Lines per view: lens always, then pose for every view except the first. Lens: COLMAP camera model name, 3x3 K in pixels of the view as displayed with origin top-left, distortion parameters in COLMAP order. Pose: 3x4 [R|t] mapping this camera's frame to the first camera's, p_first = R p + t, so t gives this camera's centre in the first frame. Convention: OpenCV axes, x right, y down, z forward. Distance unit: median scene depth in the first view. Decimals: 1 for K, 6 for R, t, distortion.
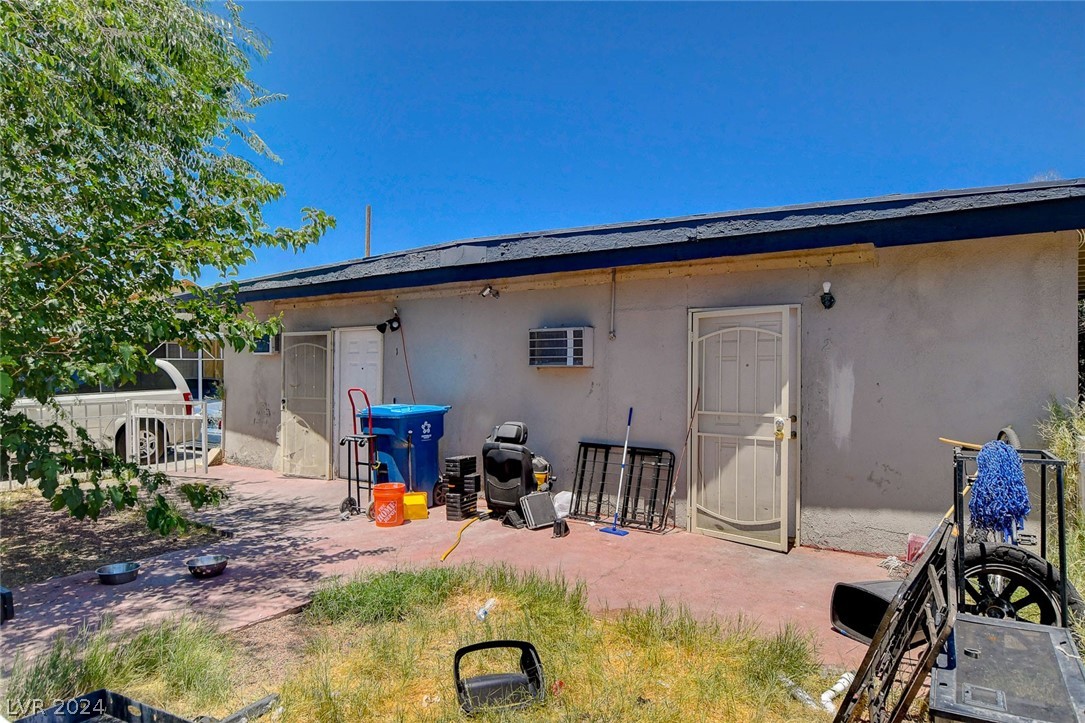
lens RADIAL K [[635.6, 0, 548.0], [0, 635.6, 368.1], [0, 0, 1]] dist [-0.007862, 0.000477]
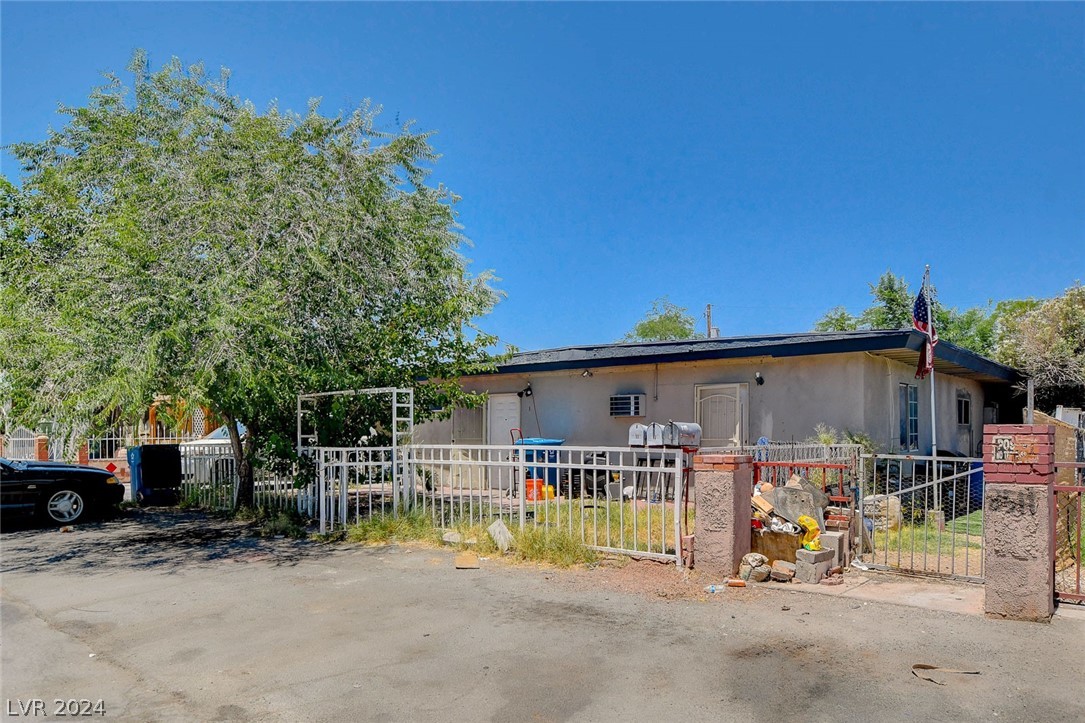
lens RADIAL K [[774.8, 0, 532.8], [0, 774.8, 421.5], [0, 0, 1]] dist [-0.005716, 0.010618]
pose [[0.990193, -0.006869, -0.139535, 0.062595], [0.005750, 0.999948, -0.008419, 0.030049], [0.139586, 0.007534, 0.990181, -1.245112]]
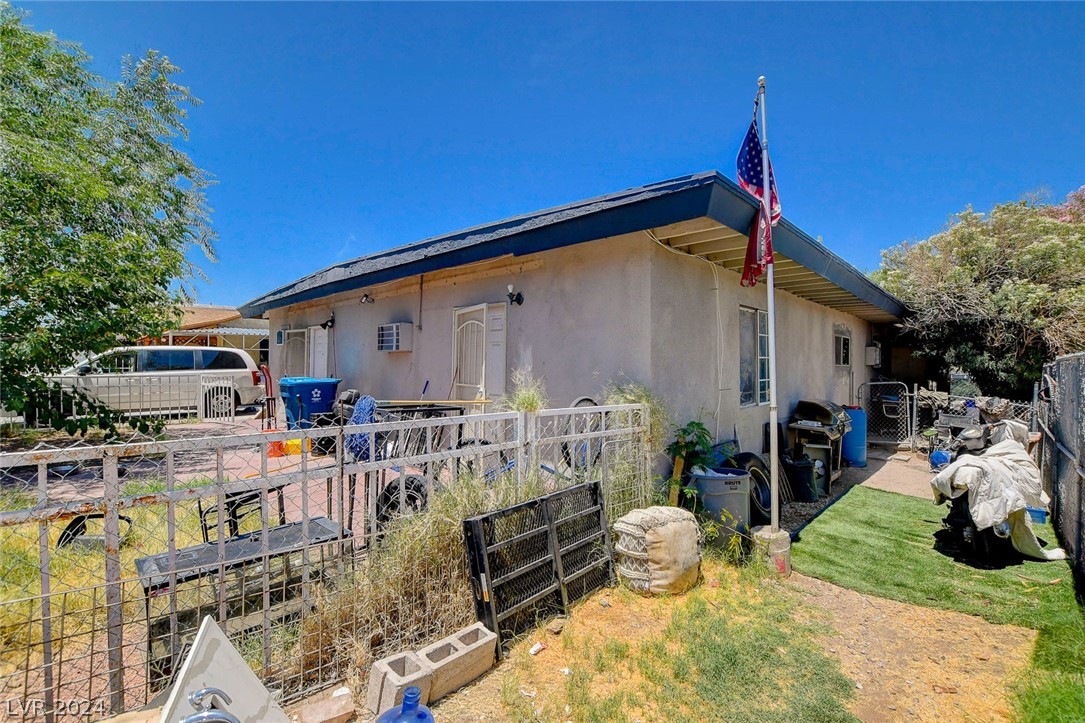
lens RADIAL K [[479.8, 0, 543.7], [0, 479.8, 354.0], [0, 0, 1]] dist [-0.025799, 0.000445]
pose [[0.978667, 0.002237, -0.205443, 0.582179], [-0.005141, 0.999894, -0.013602, 0.016749], [0.205390, 0.014368, 0.978575, 0.038828]]
